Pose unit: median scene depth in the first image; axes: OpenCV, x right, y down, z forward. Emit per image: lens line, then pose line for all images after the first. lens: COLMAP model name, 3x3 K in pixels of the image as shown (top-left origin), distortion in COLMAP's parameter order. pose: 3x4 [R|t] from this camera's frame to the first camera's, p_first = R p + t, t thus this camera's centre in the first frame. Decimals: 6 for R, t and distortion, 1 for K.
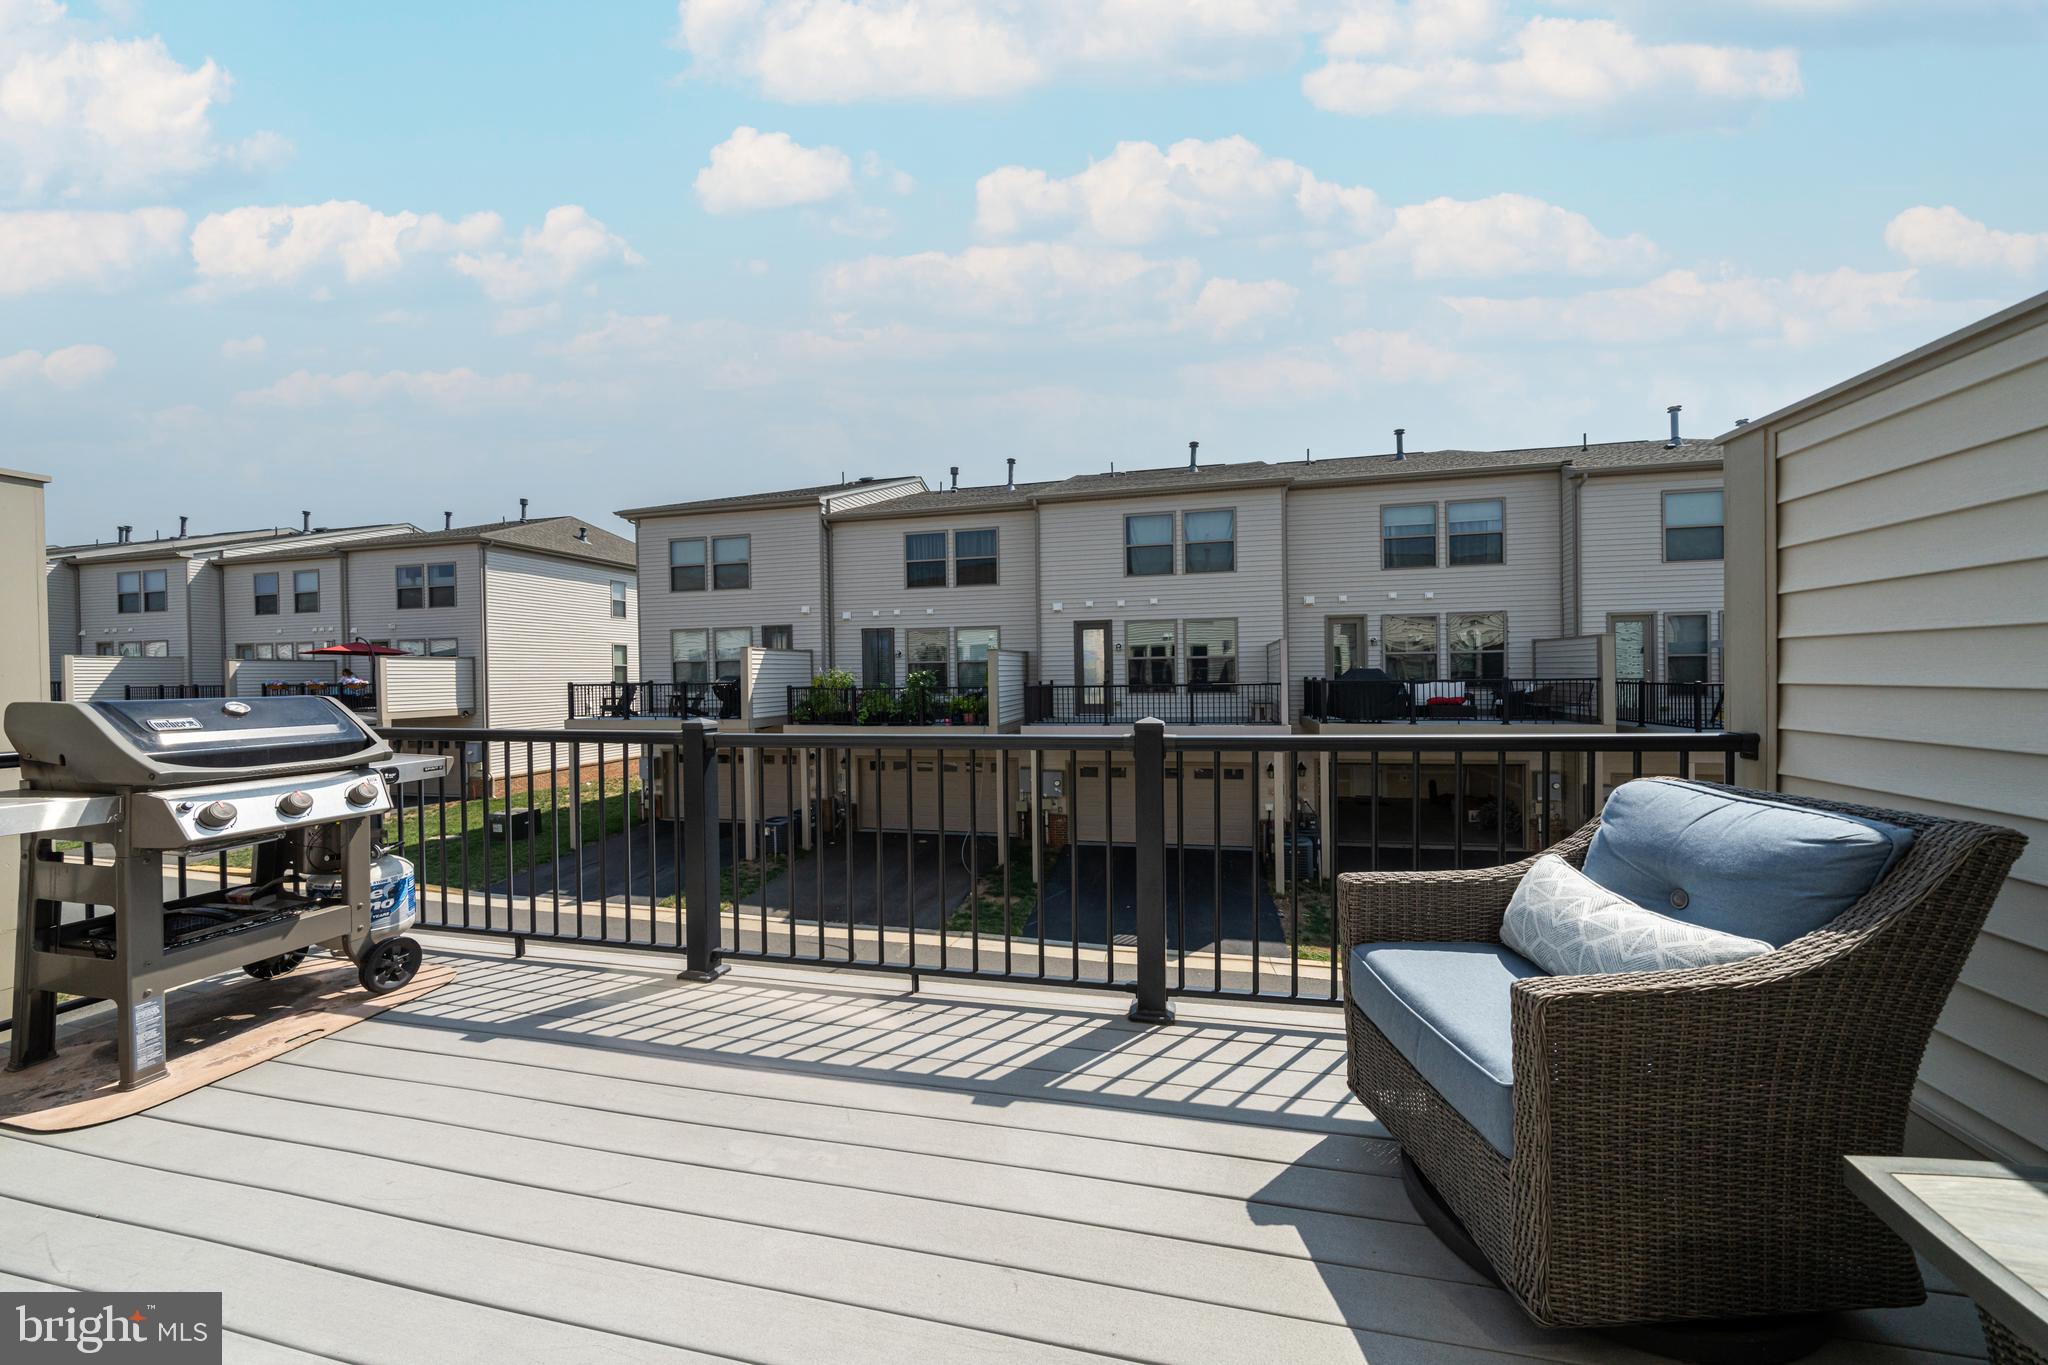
lens RADIAL K [[688.6, 0, 1024.0], [0, 688.6, 682.5], [0, 0, 1]] dist [-0.006099, -0.000023]
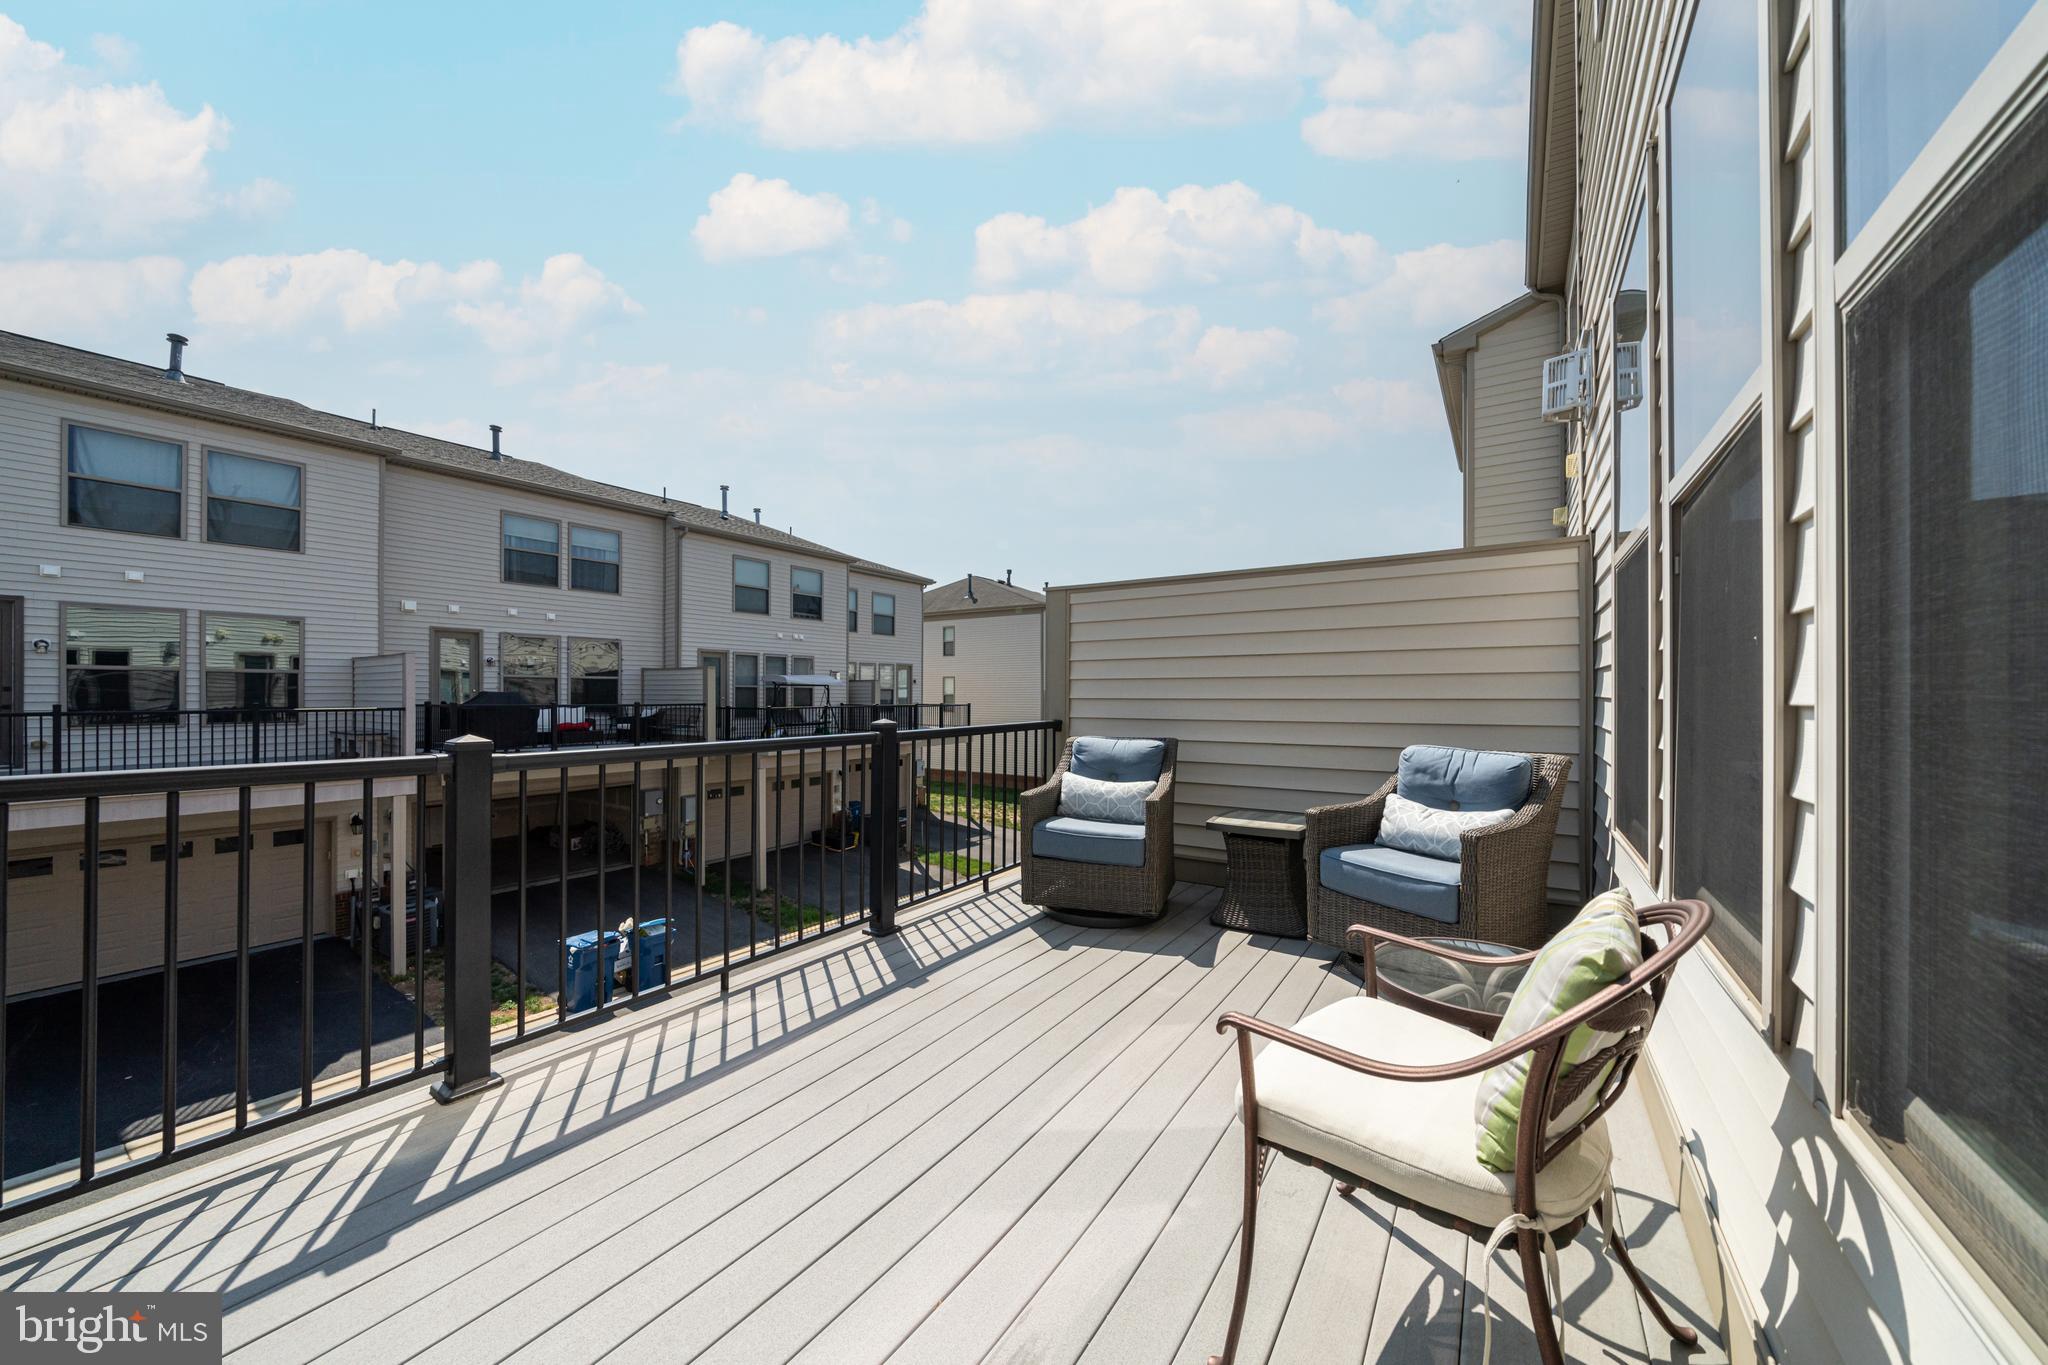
lens RADIAL K [[718.9, 0, 1022.4], [0, 718.9, 719.8], [0, 0, 1]] dist [0.001048, 0.000039]
pose [[0.373608, -0.017150, 0.927428, -0.118131], [0.002617, 0.999845, 0.017435, 0.001537], [-0.927583, -0.004087, 0.373595, 0.018620]]
